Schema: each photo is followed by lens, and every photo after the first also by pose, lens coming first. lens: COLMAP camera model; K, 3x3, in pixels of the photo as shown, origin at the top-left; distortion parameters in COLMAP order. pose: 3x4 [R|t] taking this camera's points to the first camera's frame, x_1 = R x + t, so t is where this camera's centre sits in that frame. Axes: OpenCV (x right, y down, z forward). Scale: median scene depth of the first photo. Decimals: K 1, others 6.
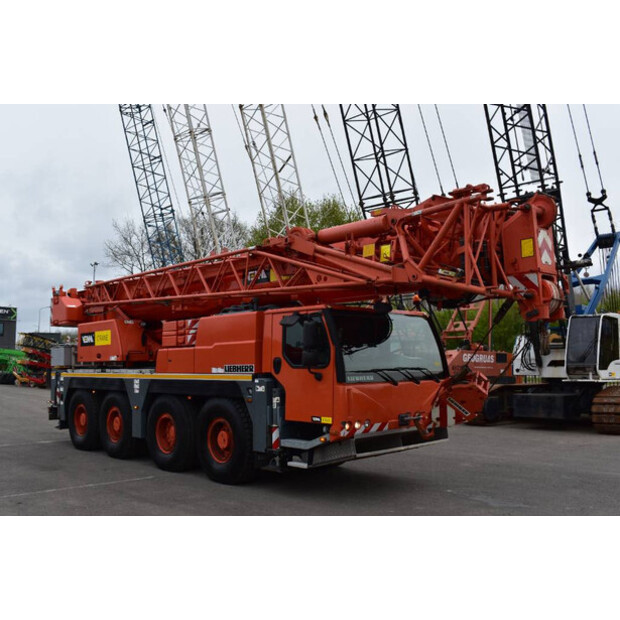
lens RADIAL K [[608.4, 0, 310.0], [0, 608.4, 310.0], [0, 0, 1]] dist [-0.088024, 0.003076]
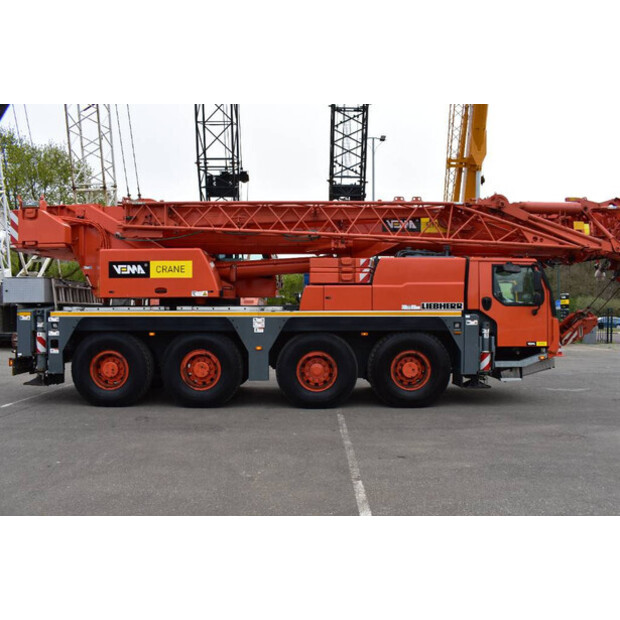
lens RADIAL K [[475.1, 0, 274.6], [0, 475.1, 308.1], [0, 0, 1]] dist [-0.098368, 0.000834]
pose [[0.709457, 0.012430, 0.704639, -0.859845], [-0.070469, 0.996085, 0.053379, 0.067175], [-0.701217, -0.087526, 0.707555, 0.527561]]
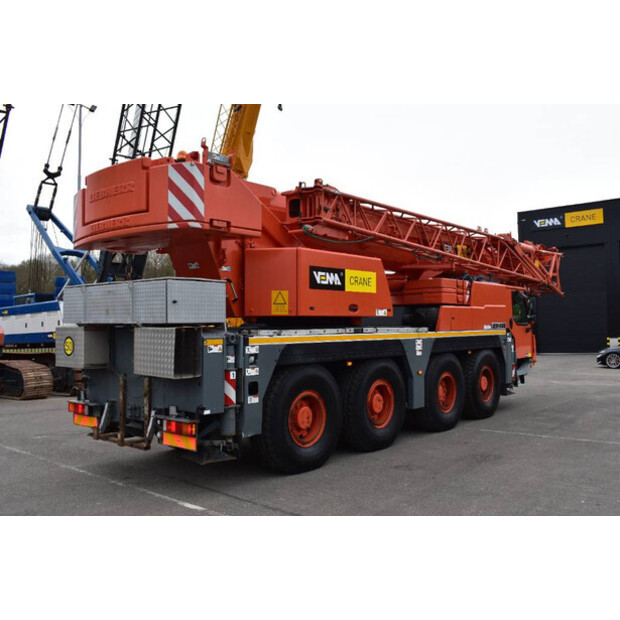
lens RADIAL K [[608.4, 0, 310.0], [0, 608.4, 310.0], [0, 0, 1]] dist [-0.088024, 0.003076]
pose [[-0.100433, 0.041969, 0.994058, -1.232359], [-0.076198, 0.995851, -0.049743, 0.141581], [-0.992022, -0.080741, -0.096818, 1.367670]]
